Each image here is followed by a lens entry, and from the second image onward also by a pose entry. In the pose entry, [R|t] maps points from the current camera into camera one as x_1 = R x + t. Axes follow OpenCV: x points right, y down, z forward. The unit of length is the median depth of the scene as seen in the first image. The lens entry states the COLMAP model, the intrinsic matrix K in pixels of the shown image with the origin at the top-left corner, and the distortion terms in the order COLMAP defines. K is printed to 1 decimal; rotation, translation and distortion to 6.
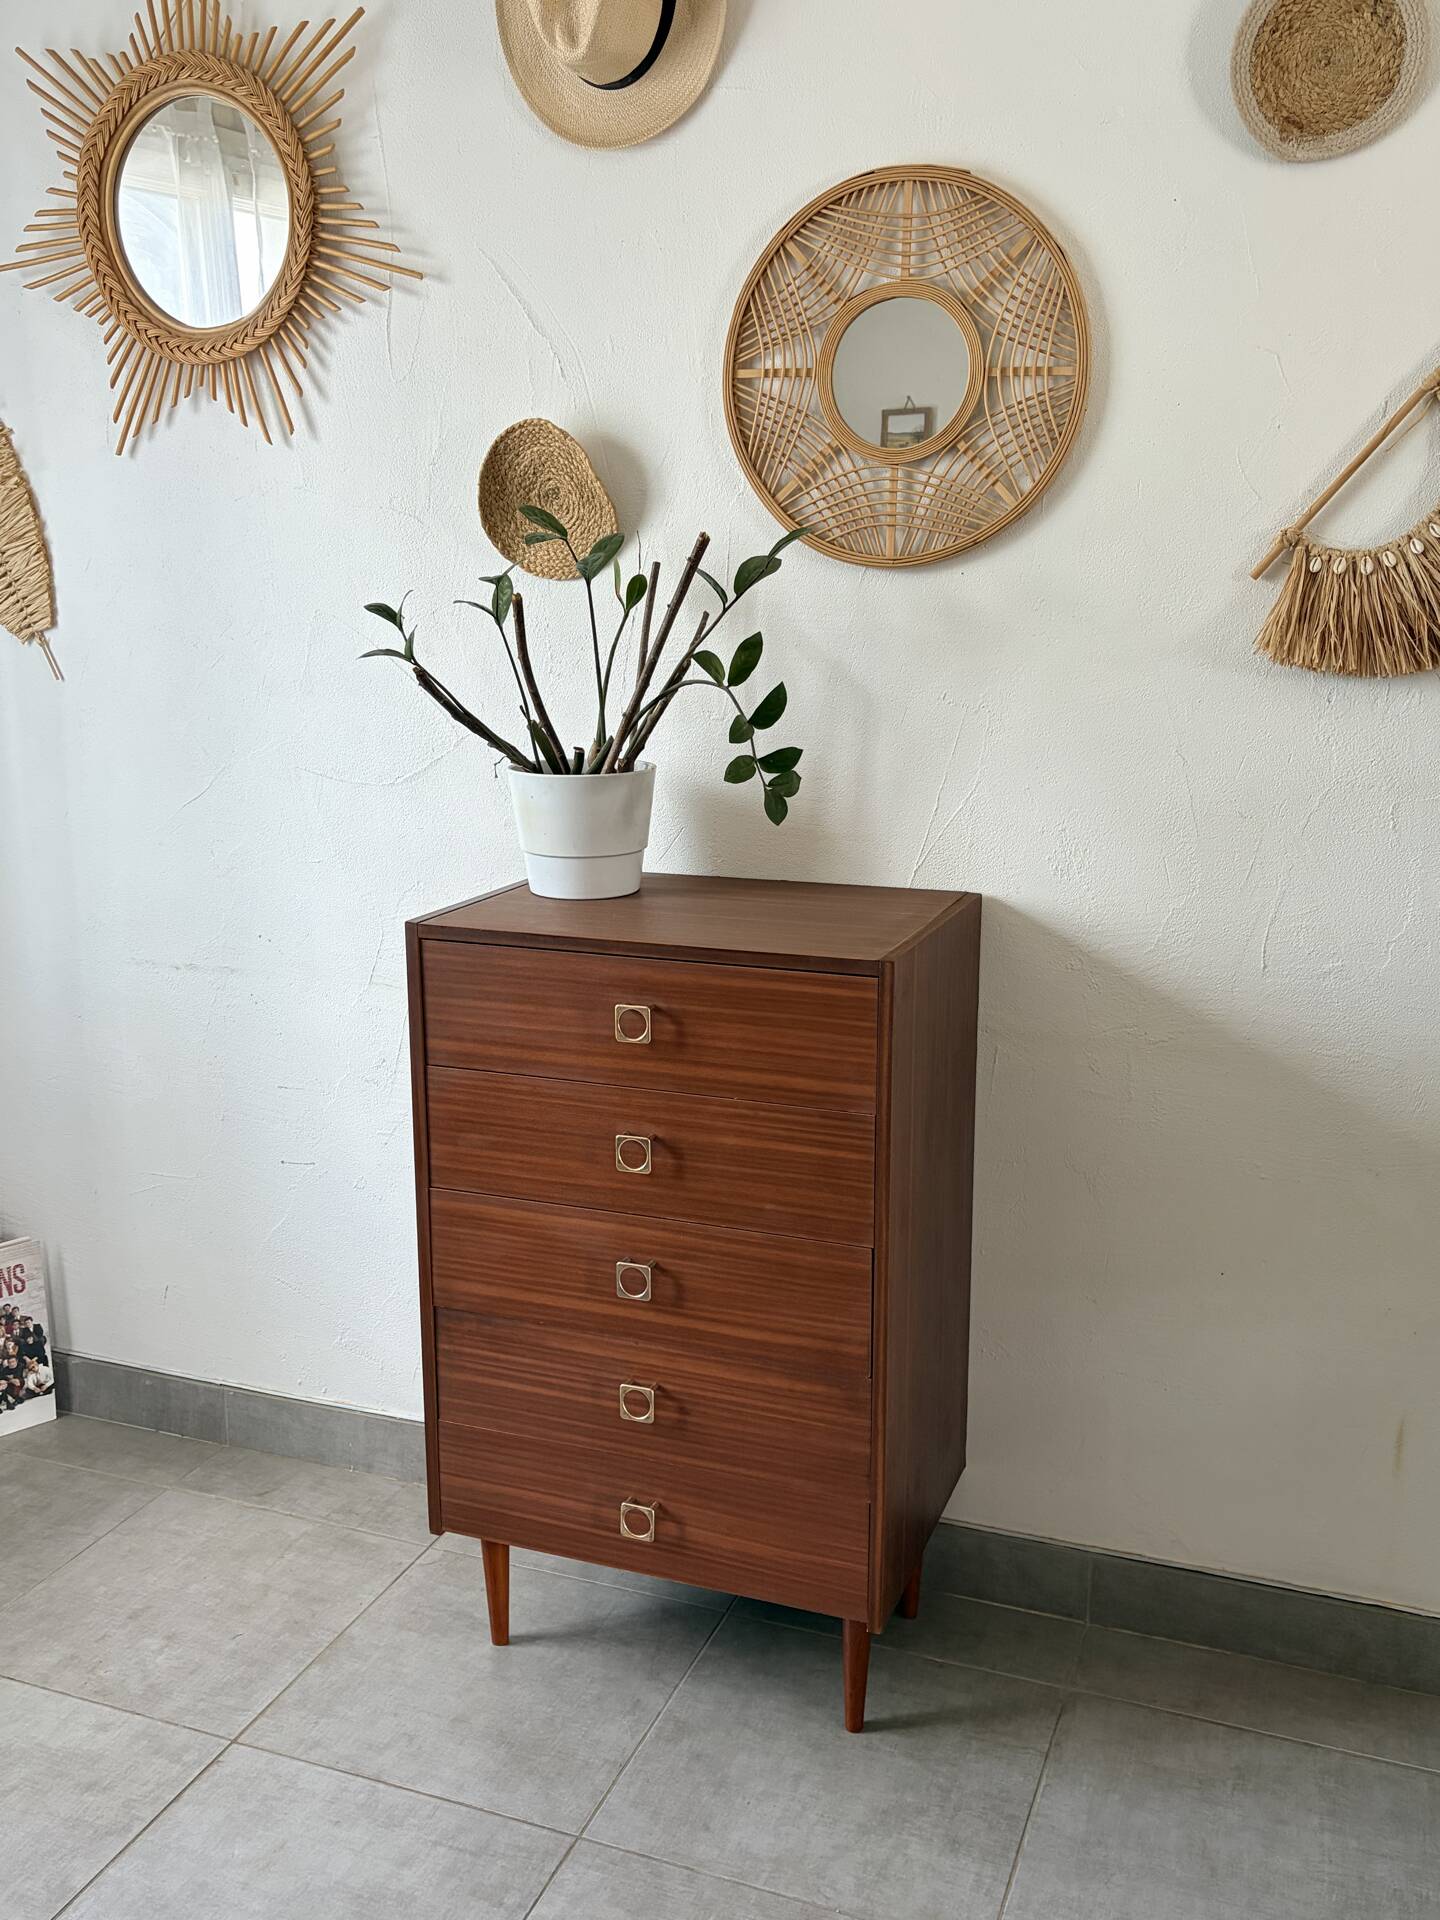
lens RADIAL K [[1749.3, 0, 709.5], [0, 1749.3, 947.3], [0, 0, 1]] dist [0.015910, 0.000000]
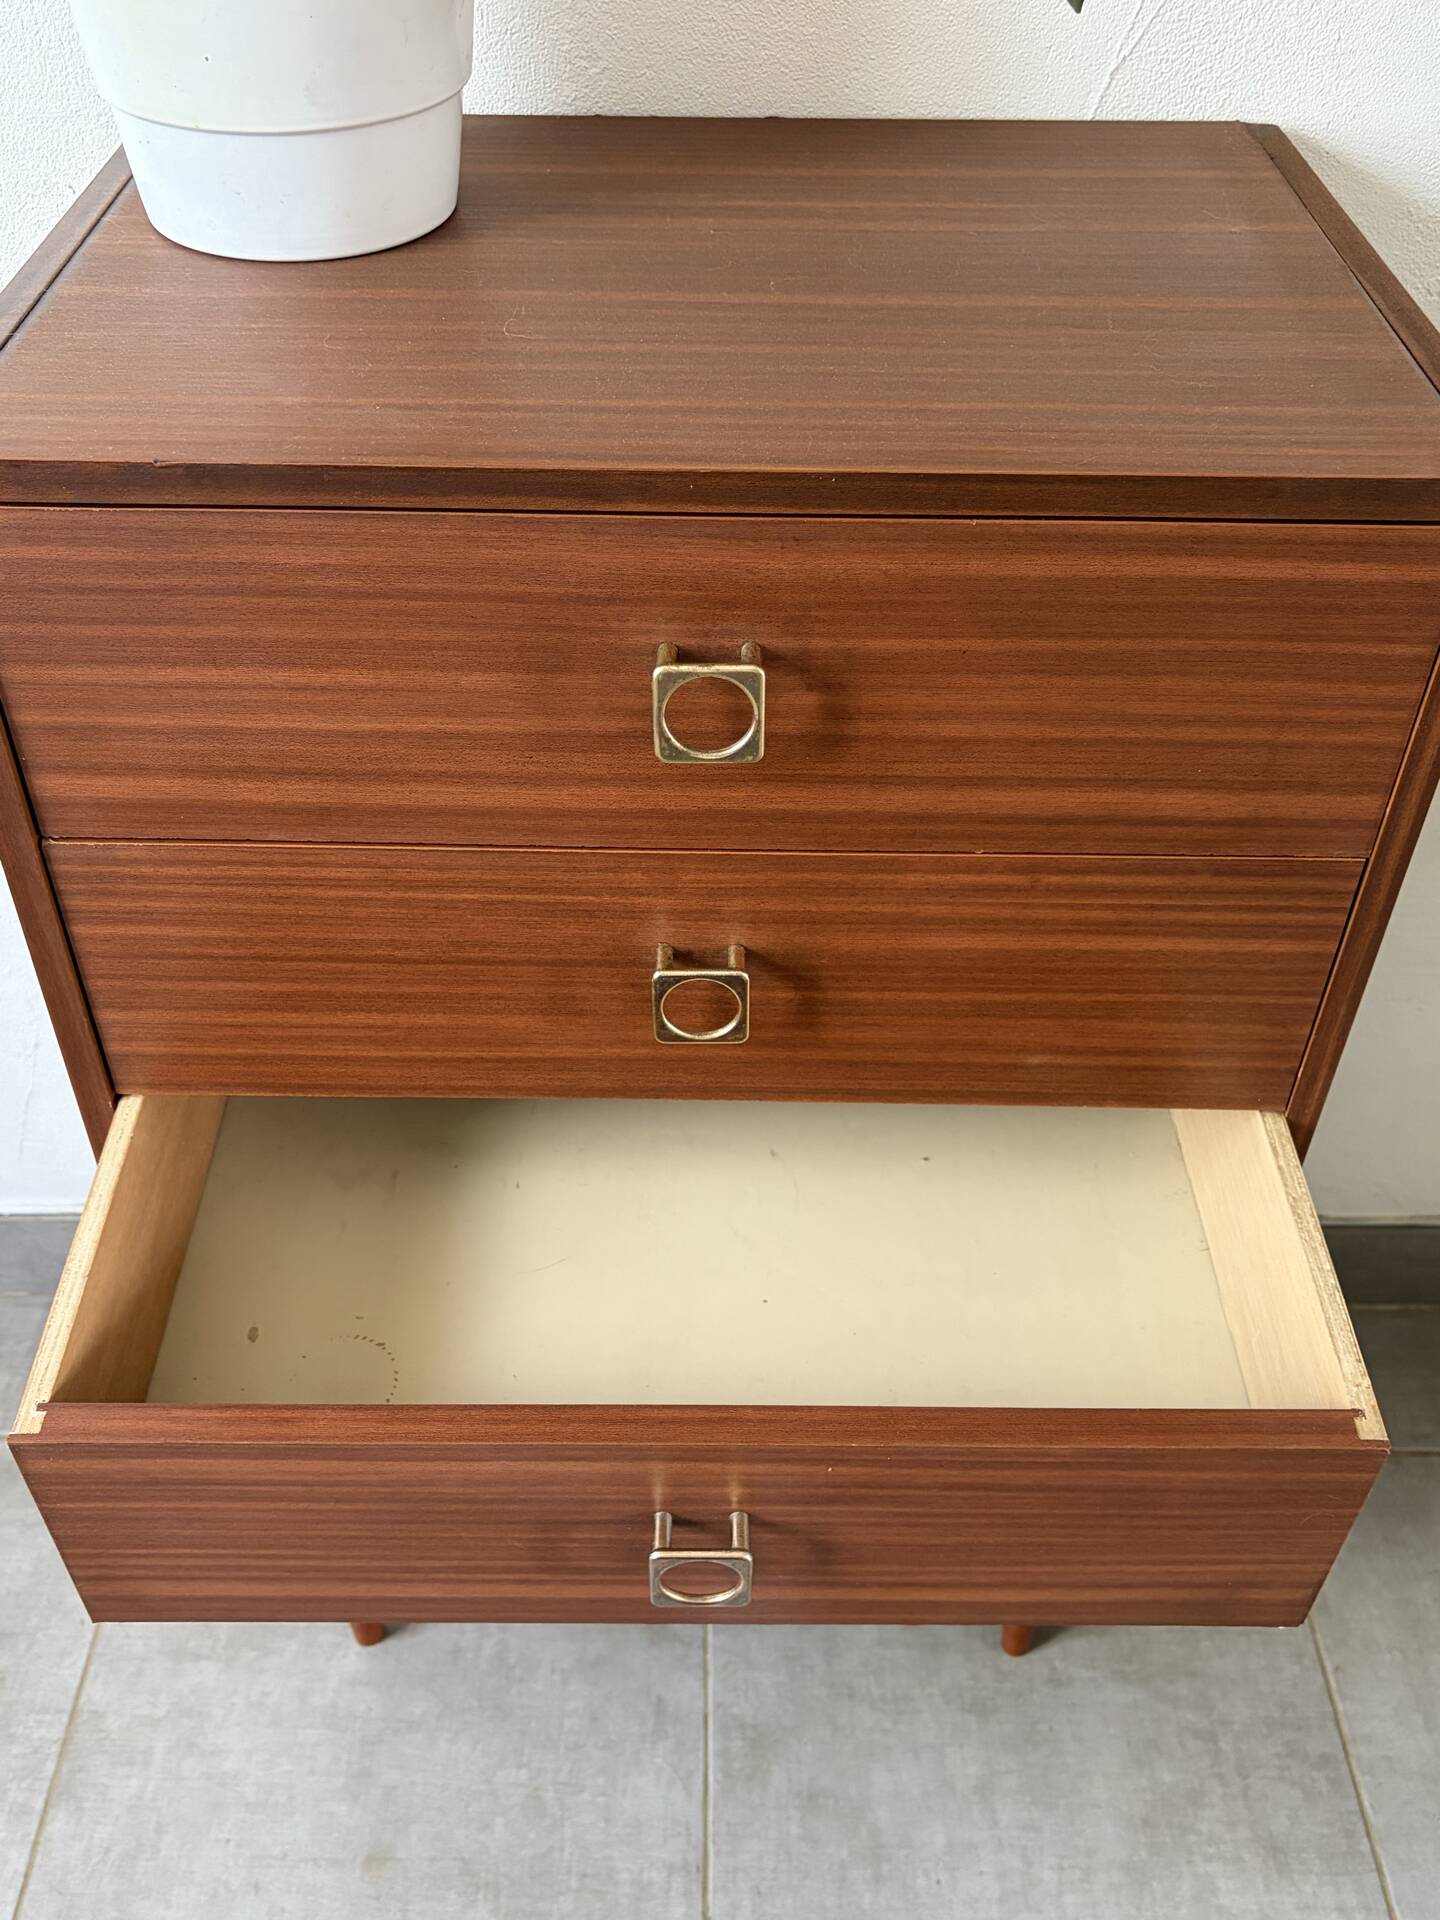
lens RADIAL K [[1749.3, 0, 699.4], [0, 1749.3, 965.3], [0, 0, 1]] dist [0.015910, 0.000000]
pose [[0.932630, -0.228107, 0.279586, -0.145500], [0.063547, 0.866554, 0.495020, -0.079322], [-0.355194, -0.443904, 0.822670, 0.662401]]
